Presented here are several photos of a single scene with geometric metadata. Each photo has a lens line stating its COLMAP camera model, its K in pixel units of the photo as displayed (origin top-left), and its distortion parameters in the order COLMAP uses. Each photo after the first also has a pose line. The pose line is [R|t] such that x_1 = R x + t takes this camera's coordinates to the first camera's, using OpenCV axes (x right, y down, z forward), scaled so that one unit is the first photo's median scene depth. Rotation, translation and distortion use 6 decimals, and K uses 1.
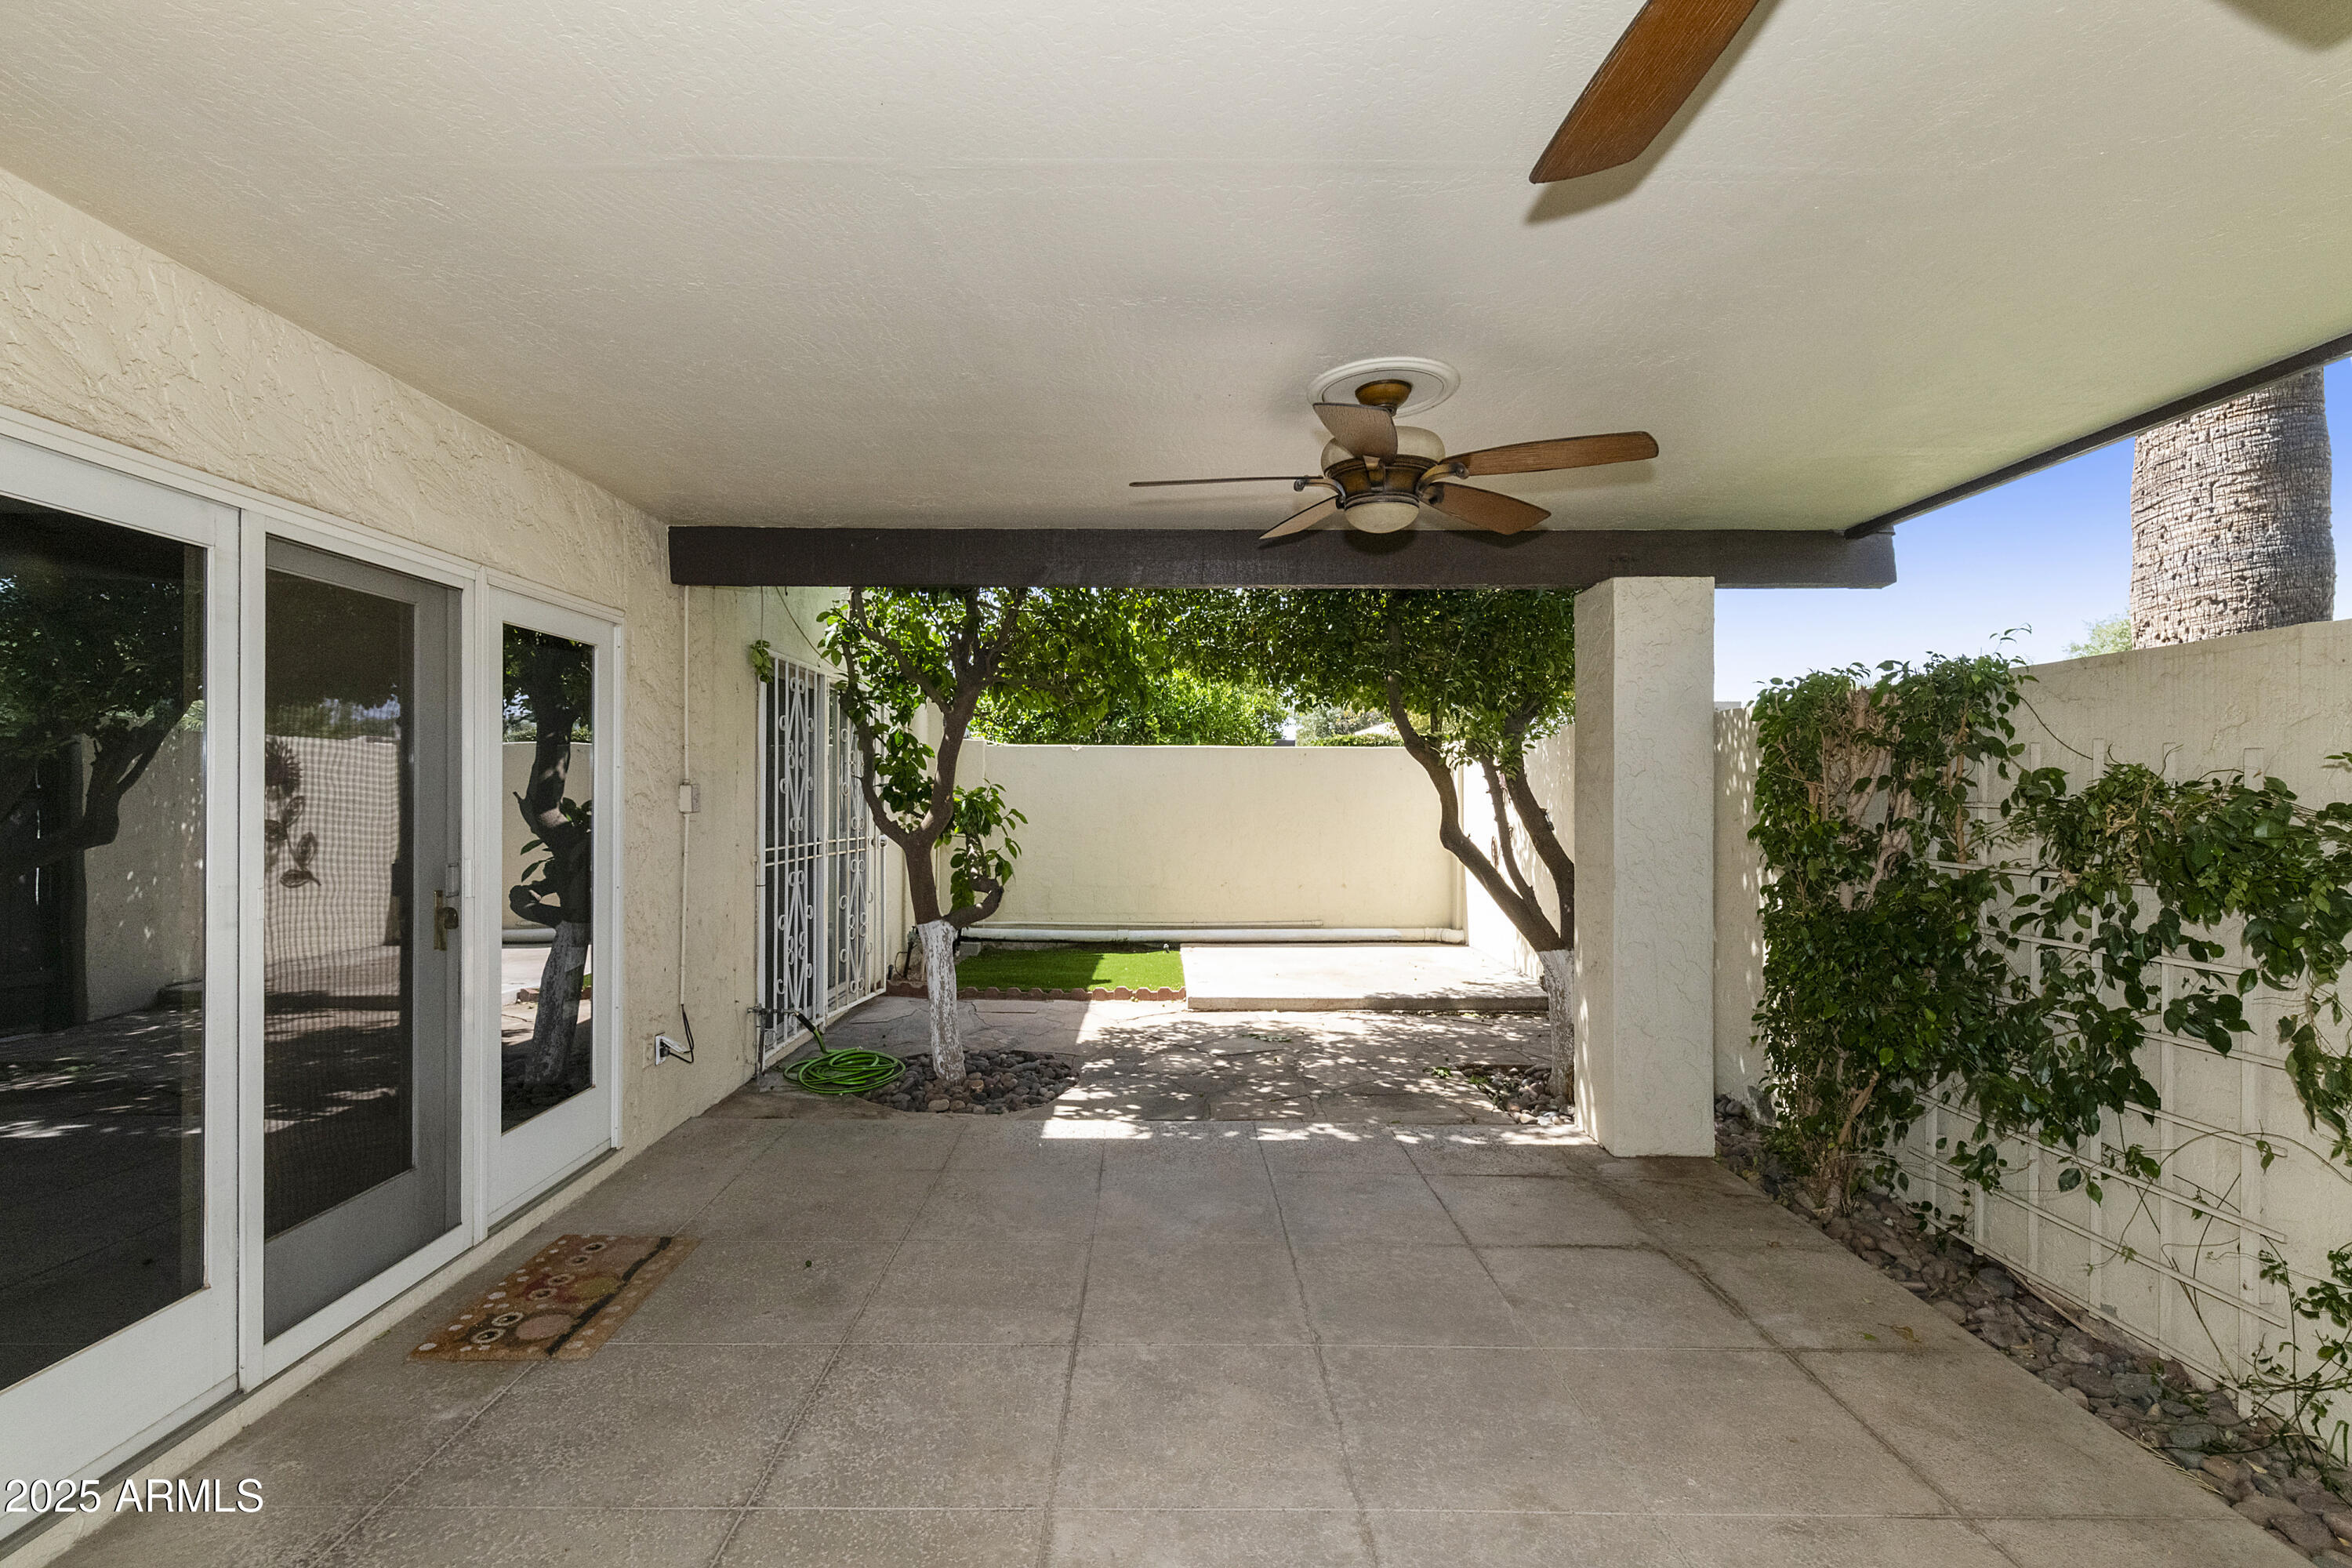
lens RADIAL K [[1035.2, 0, 1173.6], [0, 1035.2, 784.7], [0, 0, 1]] dist [-0.002248, -0.000442]
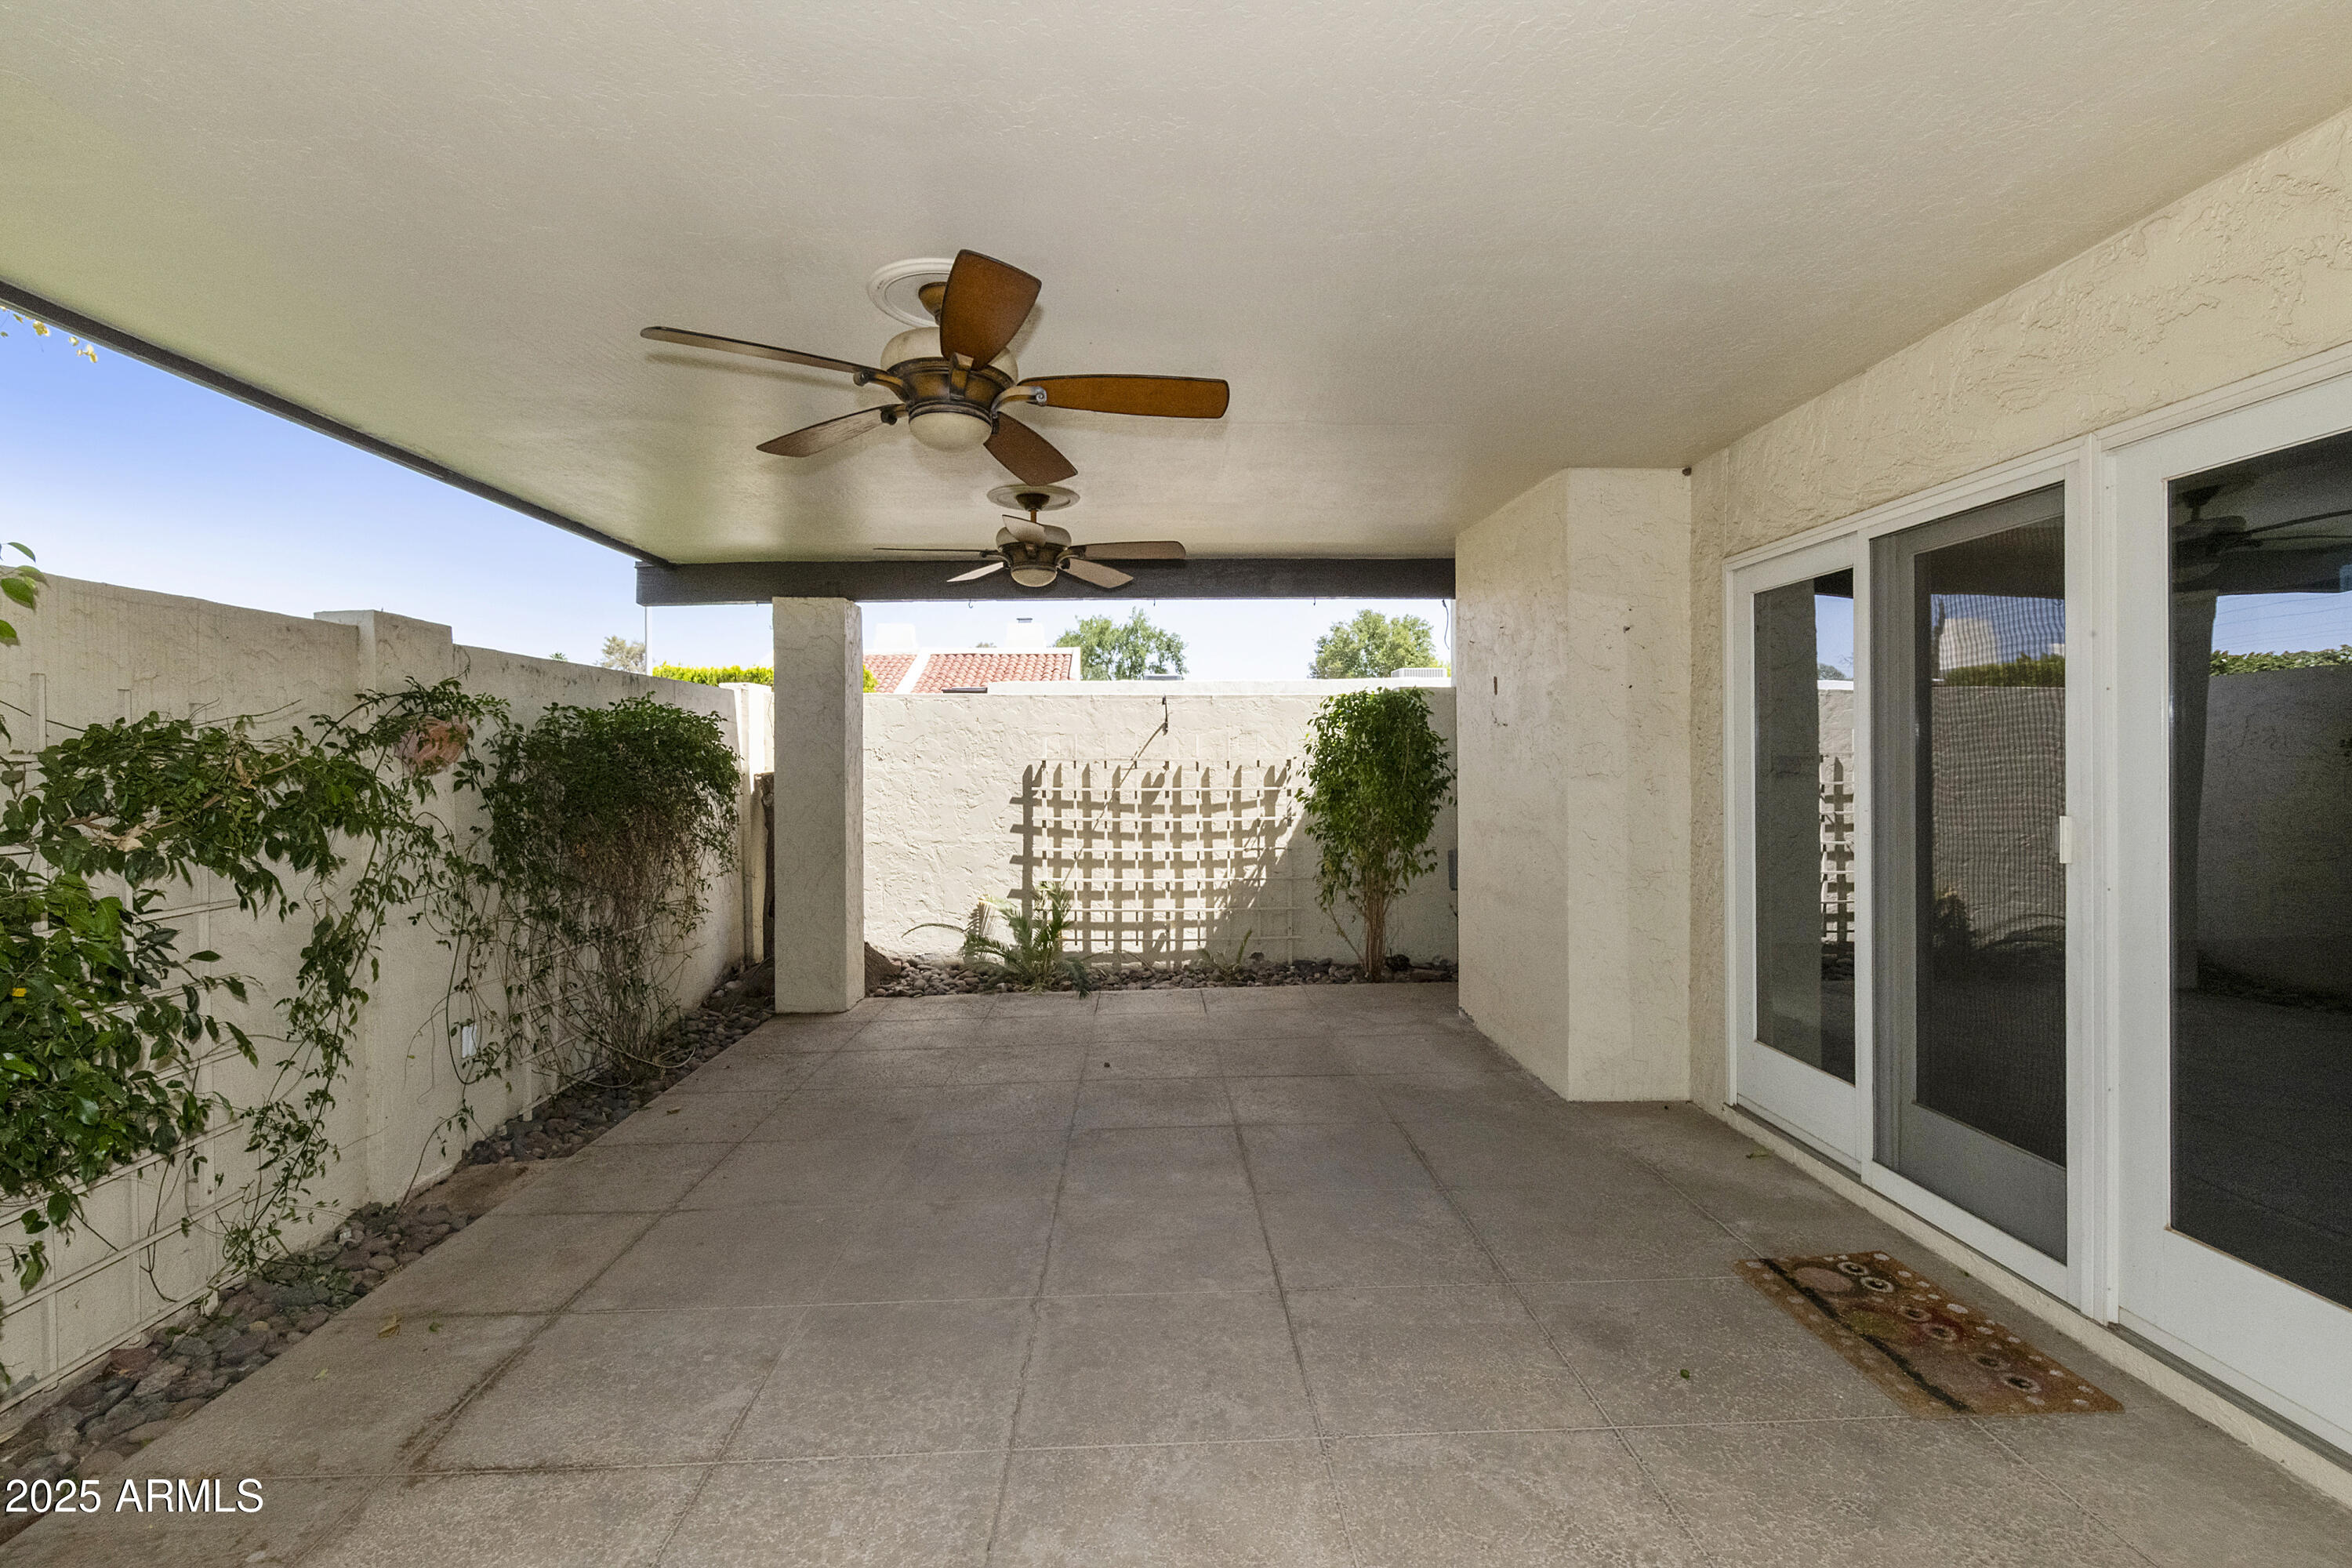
lens RADIAL K [[1035.2, 0, 1175.9], [0, 1035.2, 773.3], [0, 0, 1]] dist [-0.002248, -0.000442]
pose [[-0.999613, 0.004643, -0.027433, 0.031407], [0.004529, 0.999981, 0.004230, 0.036133], [0.027452, 0.004104, -0.999615, 1.985790]]
